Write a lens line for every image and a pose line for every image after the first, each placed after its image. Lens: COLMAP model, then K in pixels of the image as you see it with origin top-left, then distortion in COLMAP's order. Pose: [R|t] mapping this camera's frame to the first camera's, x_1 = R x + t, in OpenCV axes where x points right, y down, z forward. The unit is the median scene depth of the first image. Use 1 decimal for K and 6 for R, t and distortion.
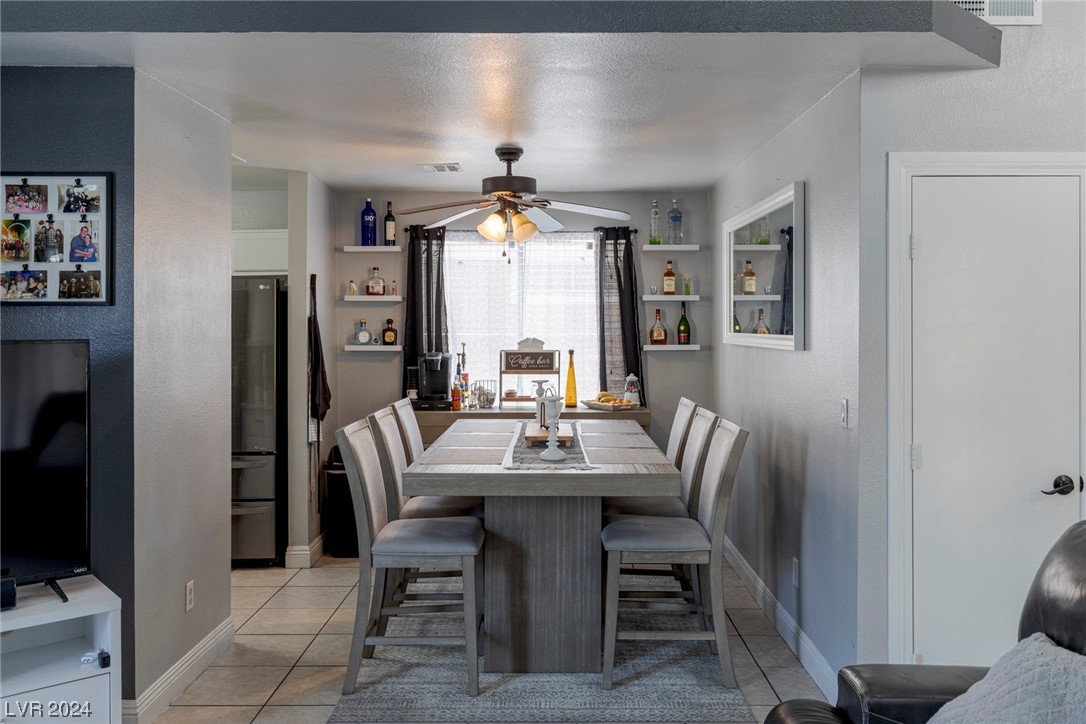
lens RADIAL K [[917.8, 0, 559.1], [0, 917.8, 322.3], [0, 0, 1]] dist [0.000620, 0.006920]
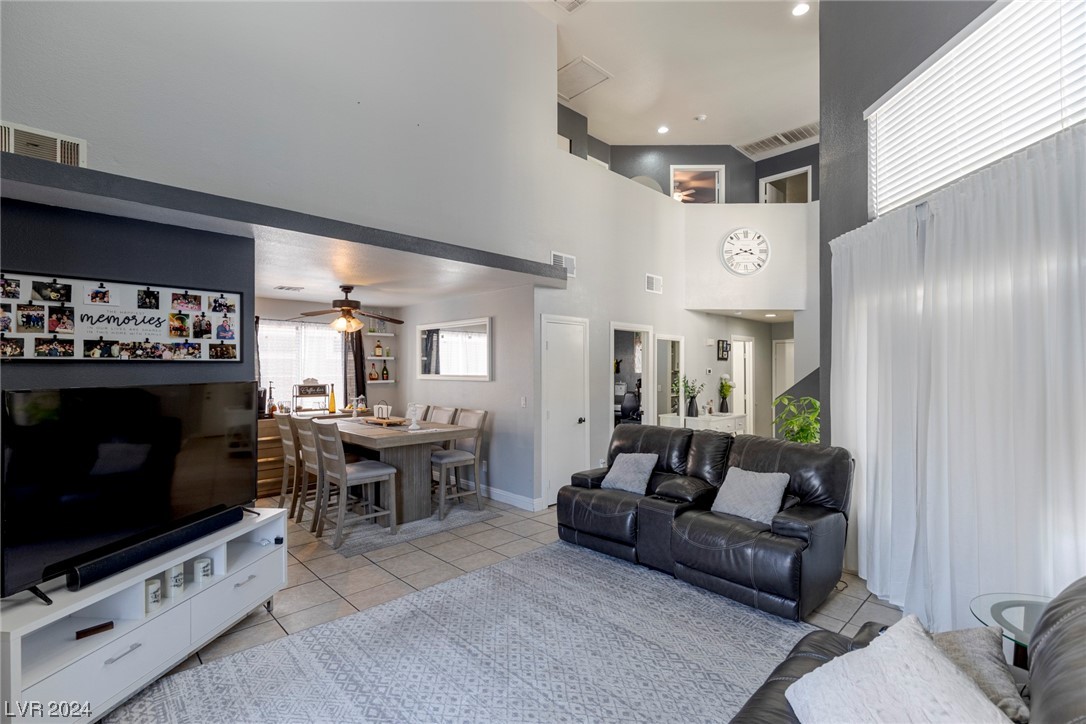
lens RADIAL K [[500.4, 0, 545.6], [0, 500.4, 359.9], [0, 0, 1]] dist [0.015061, -0.000079]
pose [[0.717577, 0.011464, 0.696385, -0.635826], [-0.000335, 0.999870, -0.016115, -0.006726], [-0.696479, 0.011330, 0.717488, -0.147465]]
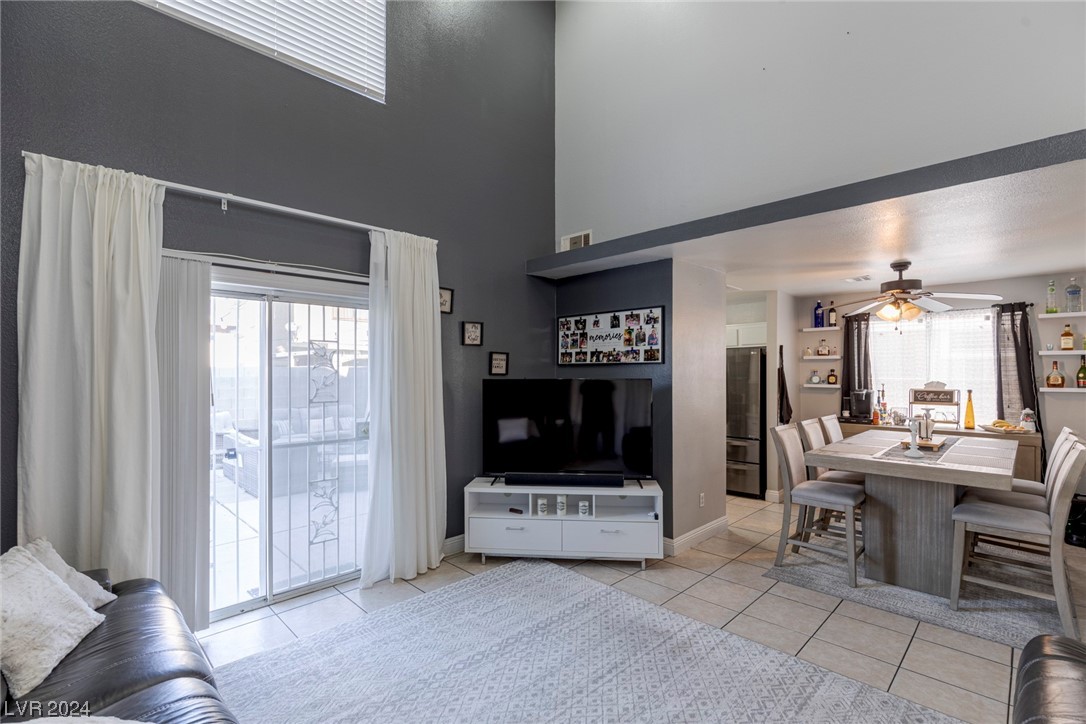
lens RADIAL K [[495.9, 0, 542.9], [0, 495.9, 368.5], [0, 0, 1]] dist [0.000291, -0.000743]
pose [[0.705853, -0.004591, -0.708343, 0.144330], [0.000841, 0.999984, -0.005643, -0.000178], [0.708357, 0.003388, 0.705846, -0.067120]]
